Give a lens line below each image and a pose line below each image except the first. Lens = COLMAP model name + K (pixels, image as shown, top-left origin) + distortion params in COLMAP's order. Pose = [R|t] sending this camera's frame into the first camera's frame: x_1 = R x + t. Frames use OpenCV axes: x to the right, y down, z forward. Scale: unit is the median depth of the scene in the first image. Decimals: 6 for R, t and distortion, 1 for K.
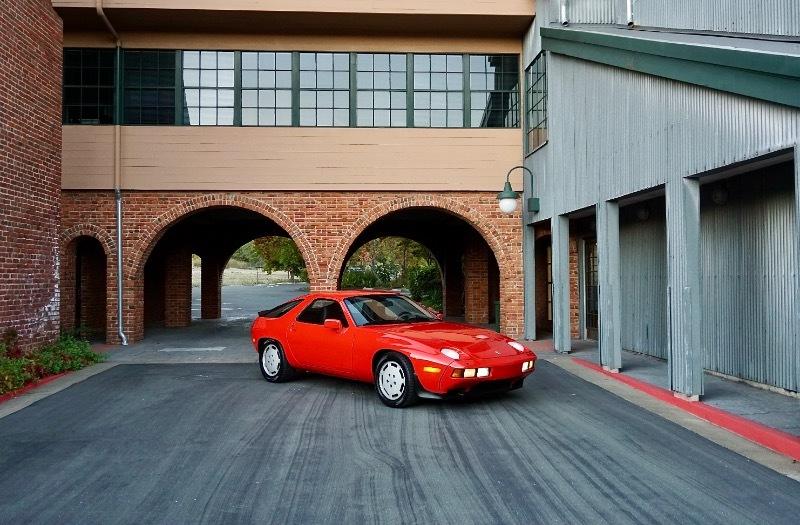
lens RADIAL K [[739.8, 0, 410.0], [0, 739.8, 252.9], [0, 0, 1]] dist [0.000797, 0.000000]
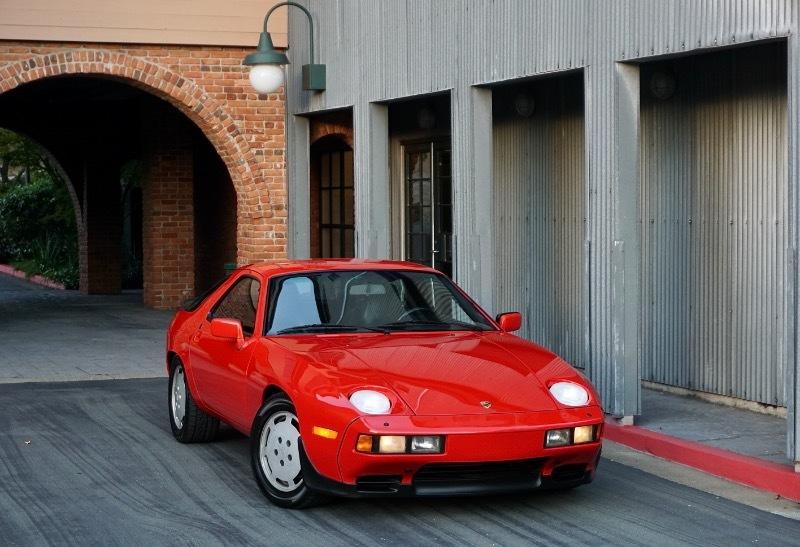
lens RADIAL K [[1655.4, 0, 396.1], [0, 1655.4, 256.1], [0, 0, 1]] dist [0.009627, 0.000000]
pose [[0.964628, -0.007087, 0.263519, -0.090494], [-0.009678, 0.998012, 0.062269, -0.014163], [-0.263437, -0.062617, 0.962642, -0.149650]]
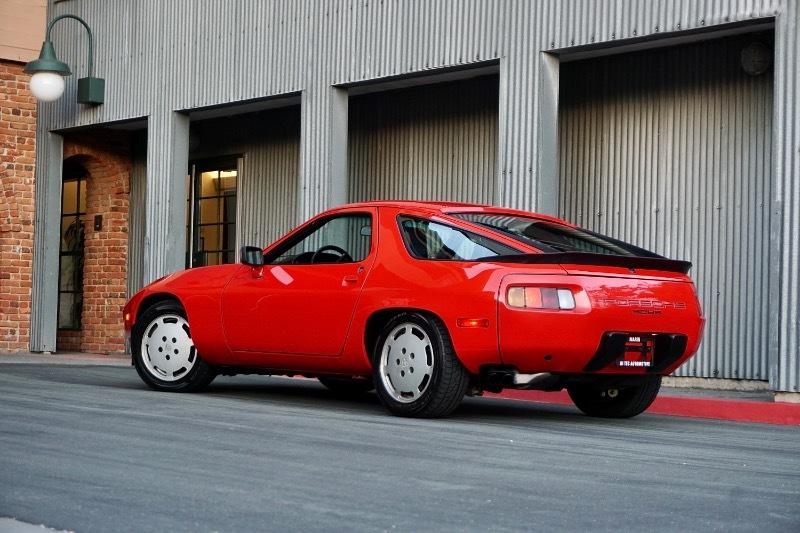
lens RADIAL K [[1555.3, 0, 399.4], [0, 1555.3, 264.7], [0, 0, 1]] dist [-0.000127, 0.000000]
pose [[0.832315, 0.050729, 0.551977, -0.275176], [-0.055444, 0.998428, -0.008157, 0.059598], [-0.551523, -0.023815, 0.833820, -0.053536]]
